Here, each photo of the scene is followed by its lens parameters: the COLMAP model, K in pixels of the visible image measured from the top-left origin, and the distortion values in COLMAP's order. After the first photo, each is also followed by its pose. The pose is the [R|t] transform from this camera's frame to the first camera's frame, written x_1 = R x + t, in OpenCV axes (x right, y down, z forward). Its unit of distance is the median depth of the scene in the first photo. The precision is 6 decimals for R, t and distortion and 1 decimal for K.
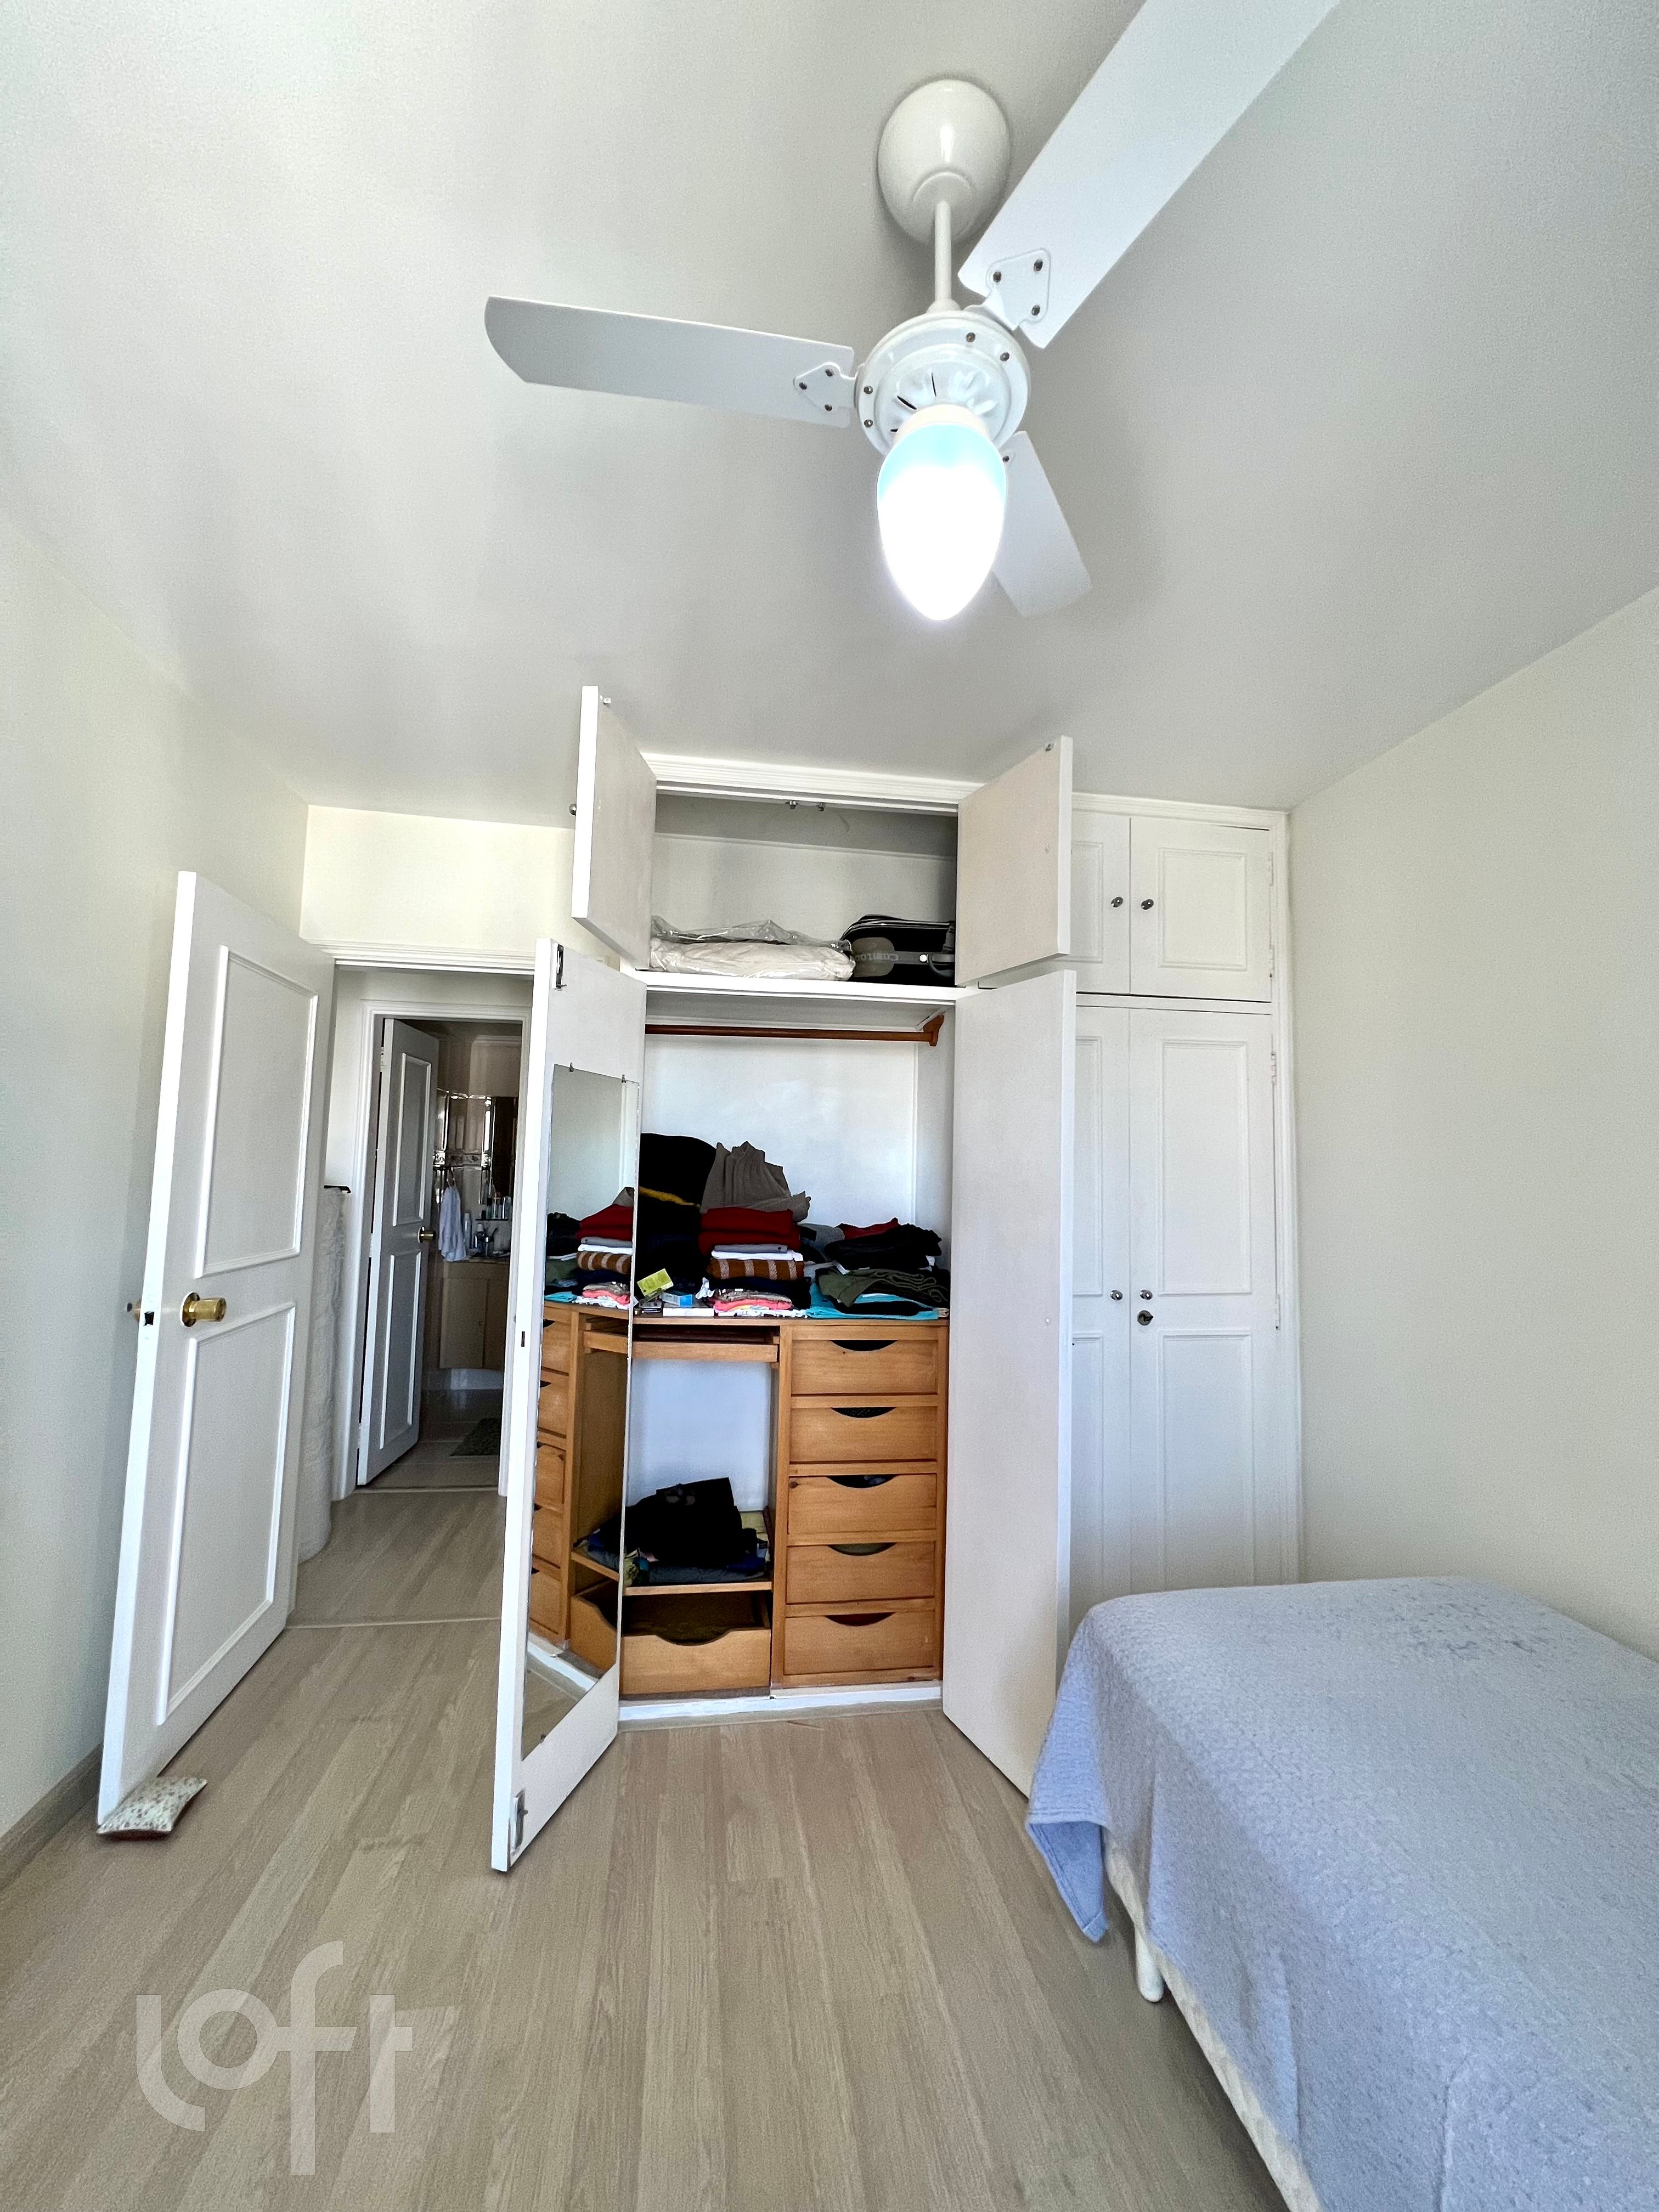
lens RADIAL K [[890.6, 0, 829.5], [0, 890.6, 1106.0], [0, 0, 1]] dist [0.001273, 0.000251]
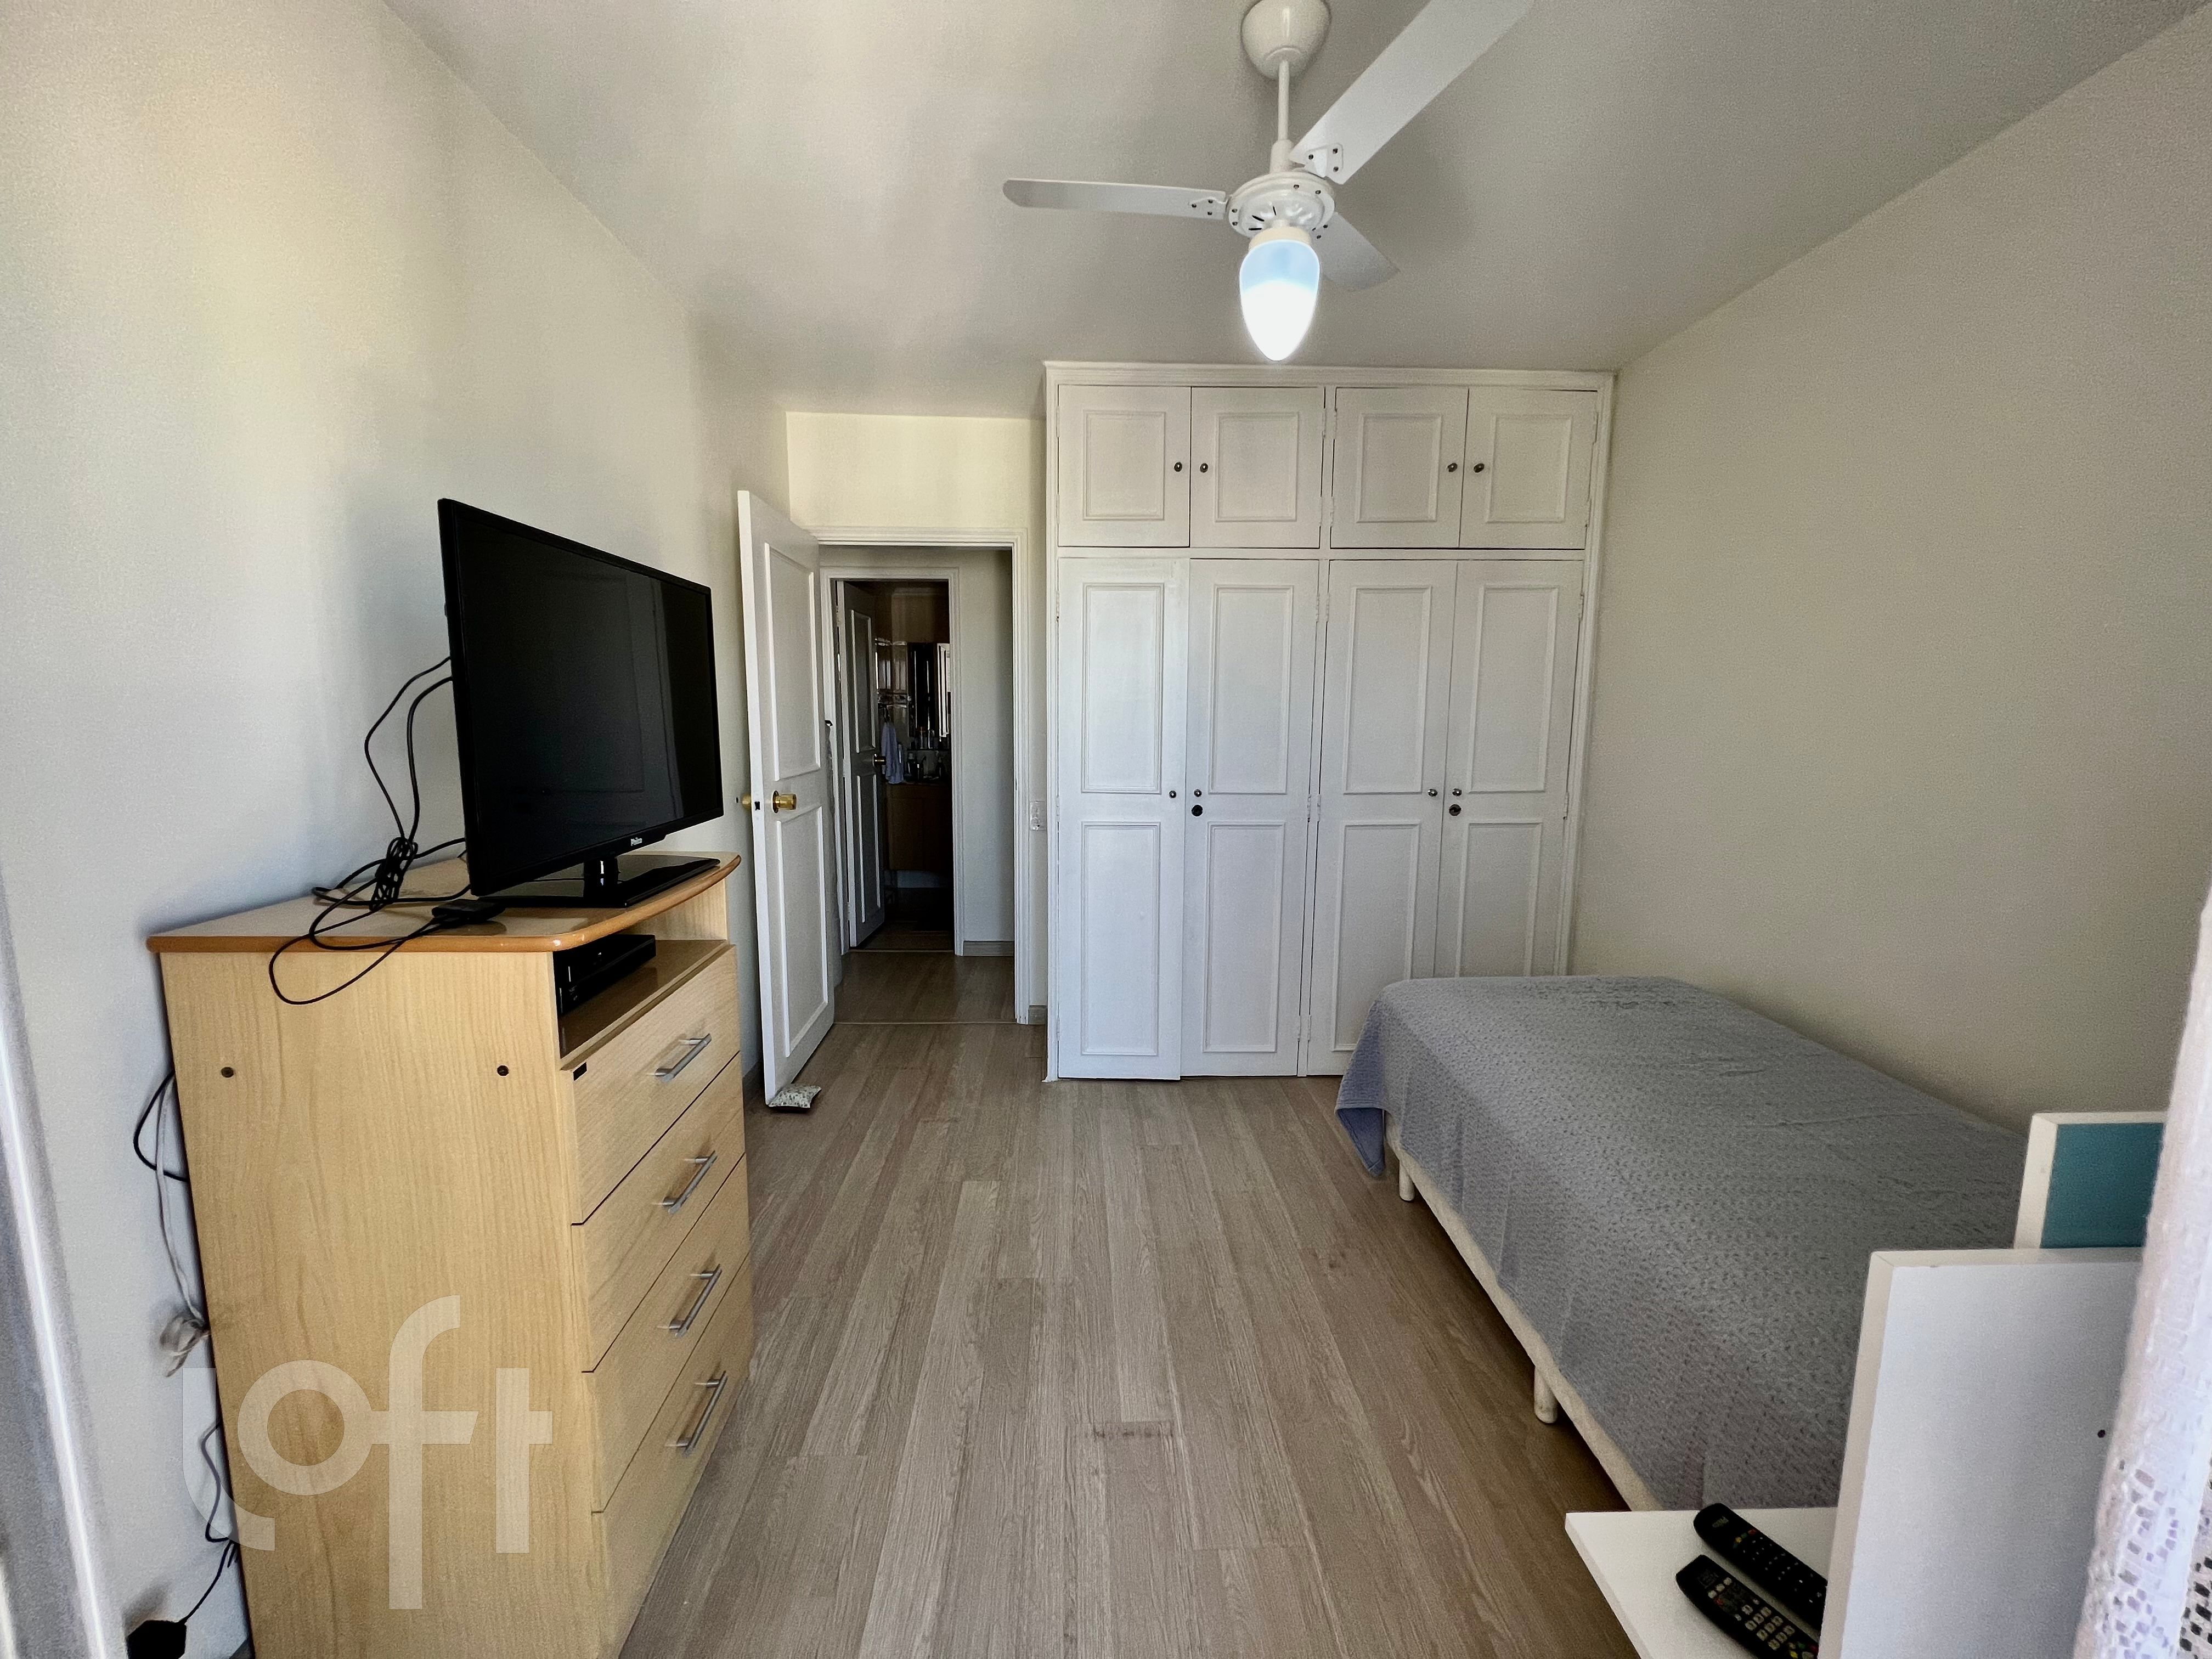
lens RADIAL K [[890.6, 0, 1106.0], [0, 890.6, 829.5], [0, 0, 1]] dist [0.001273, 0.000251]
pose [[0.993653, -0.002485, -0.112458, -0.004435], [0.025889, 0.977969, 0.207140, -0.018547], [0.109466, -0.208737, 0.971826, -0.386882]]
